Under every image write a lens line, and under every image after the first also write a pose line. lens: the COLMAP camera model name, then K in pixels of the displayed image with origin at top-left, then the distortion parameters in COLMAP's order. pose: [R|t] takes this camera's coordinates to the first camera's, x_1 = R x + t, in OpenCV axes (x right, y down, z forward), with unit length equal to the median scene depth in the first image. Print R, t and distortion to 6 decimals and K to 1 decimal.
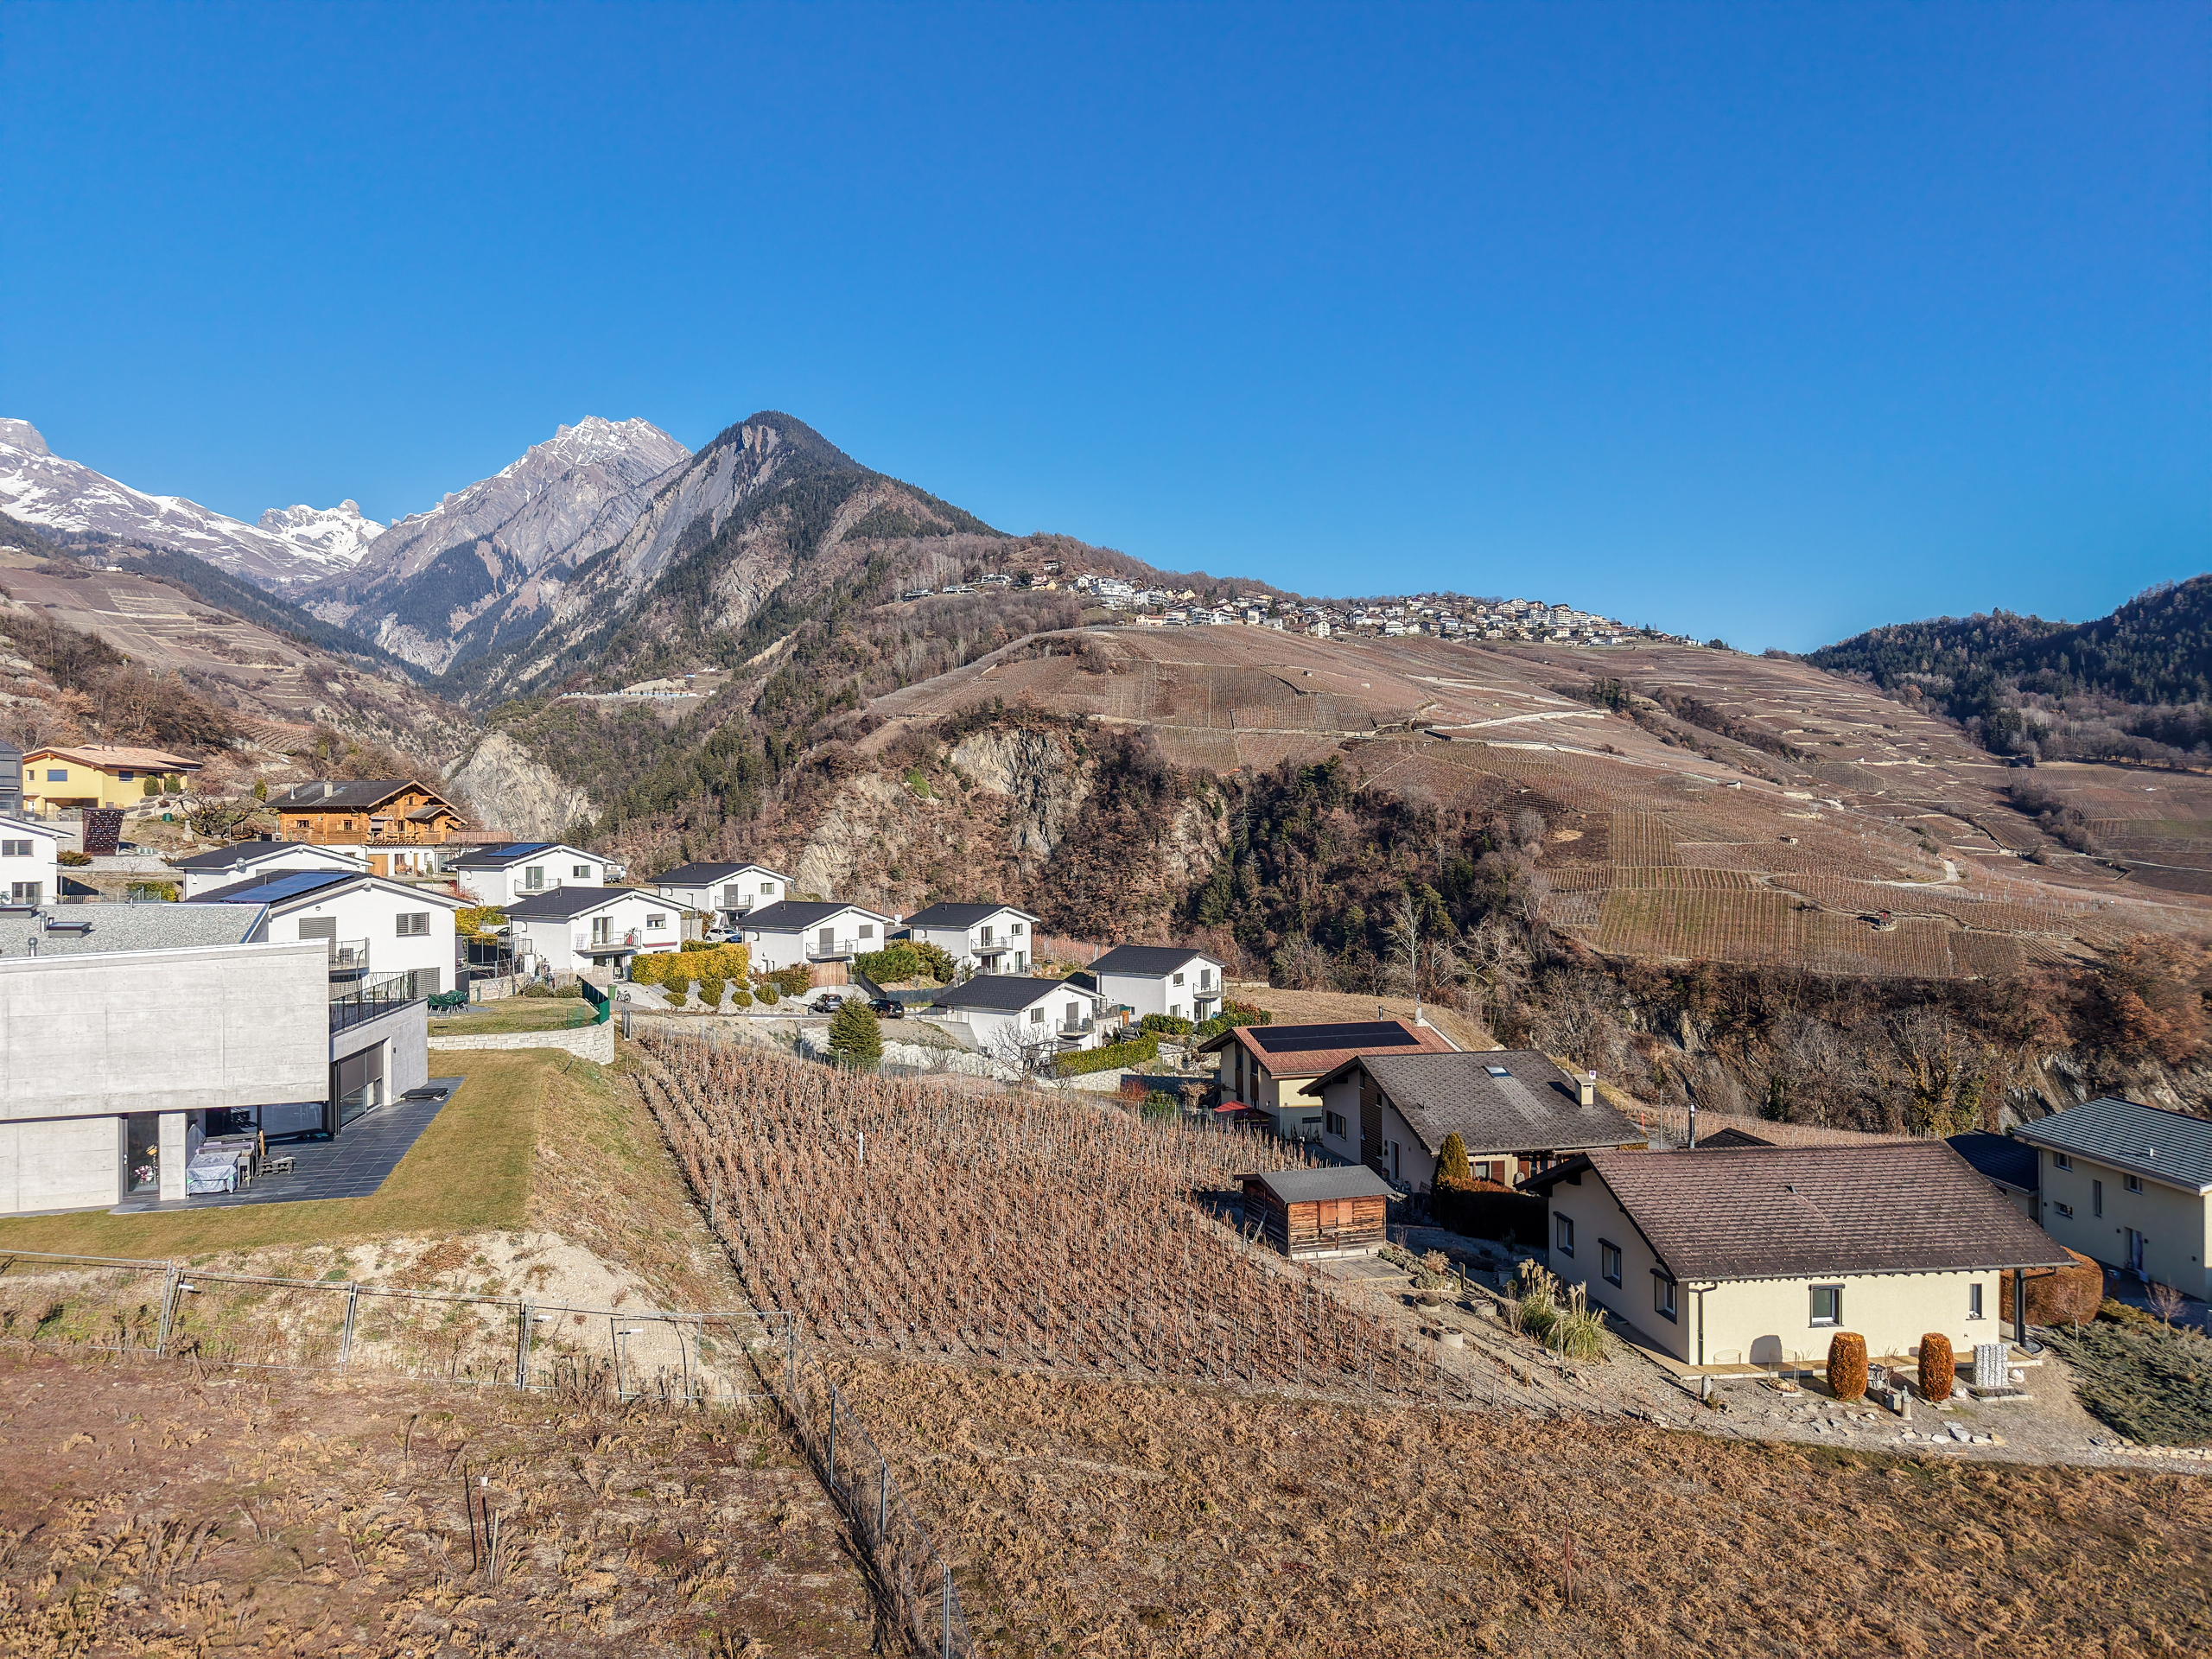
lens RADIAL K [[1619.2, 0, 1108.9], [0, 1619.2, 964.4], [0, 0, 1]] dist [0.032105, -0.021587]
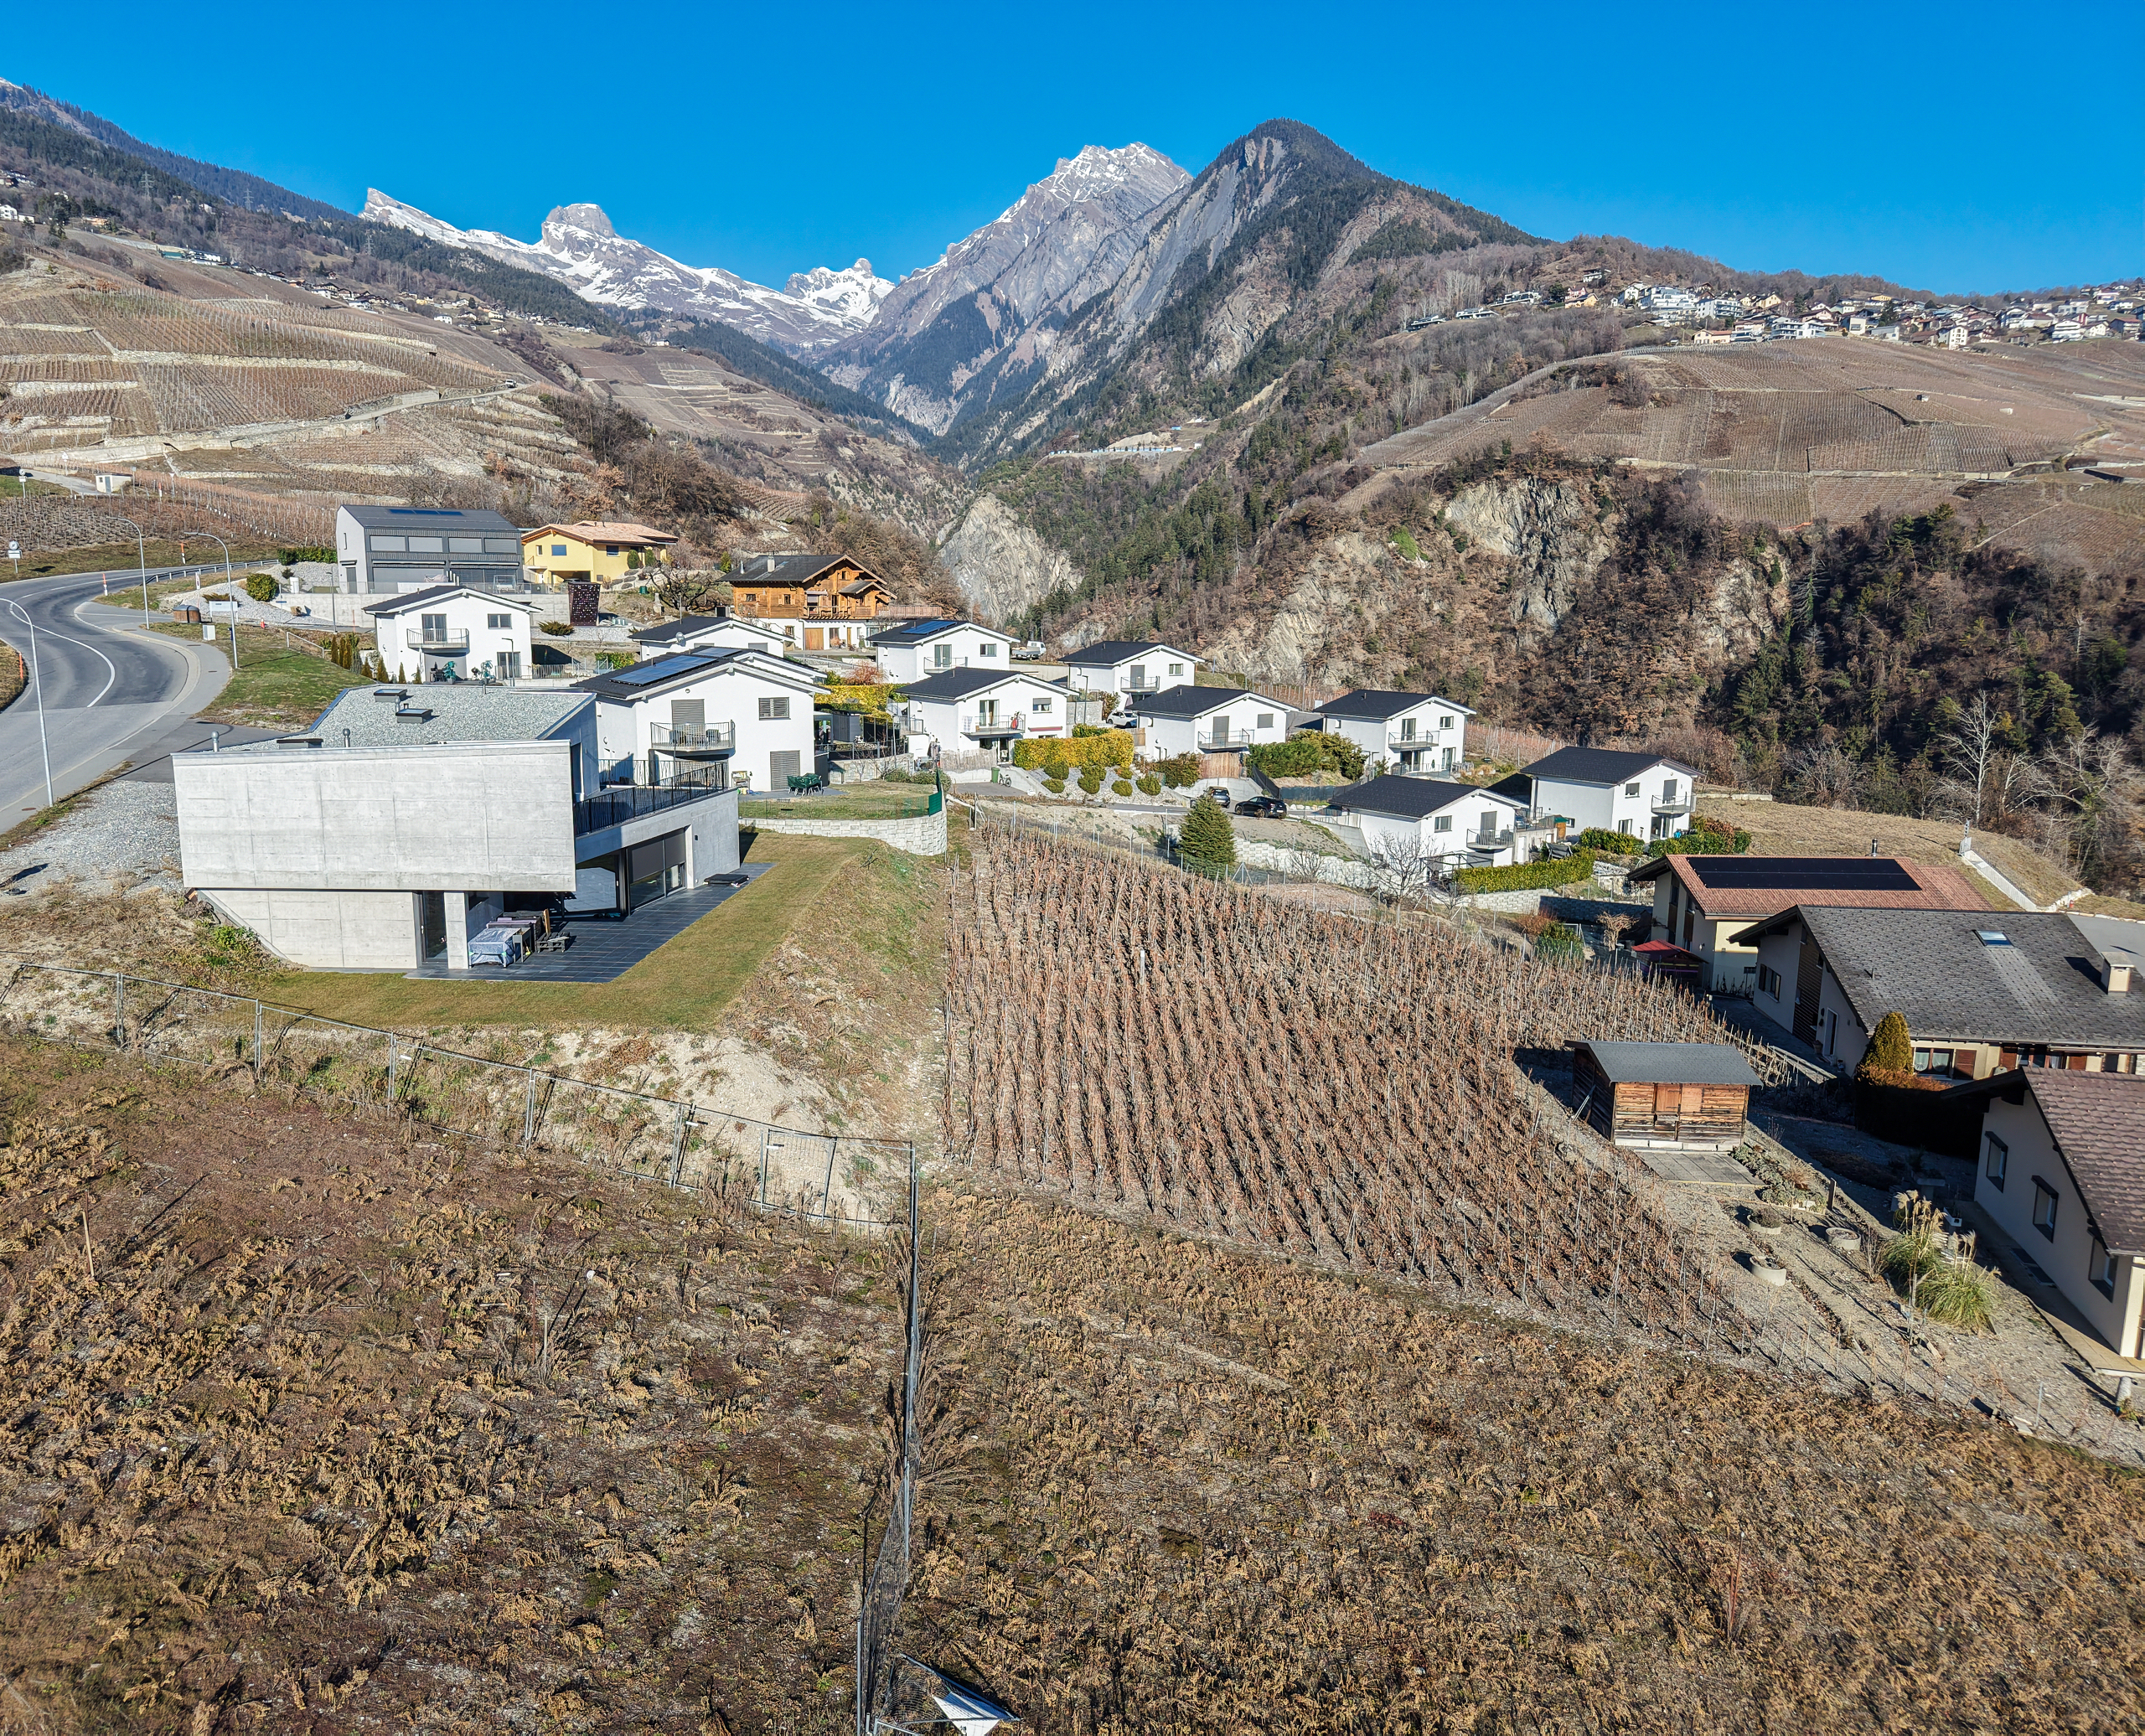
lens RADIAL K [[1663.3, 0, 1072.9], [0, 1663.3, 968.6], [0, 0, 1]] dist [0.042695, -0.049815]
pose [[0.911453, 0.101203, -0.398763, 0.116858], [-0.038090, 0.985867, 0.163143, -0.025882], [0.409638, -0.133508, 0.902426, 0.059456]]
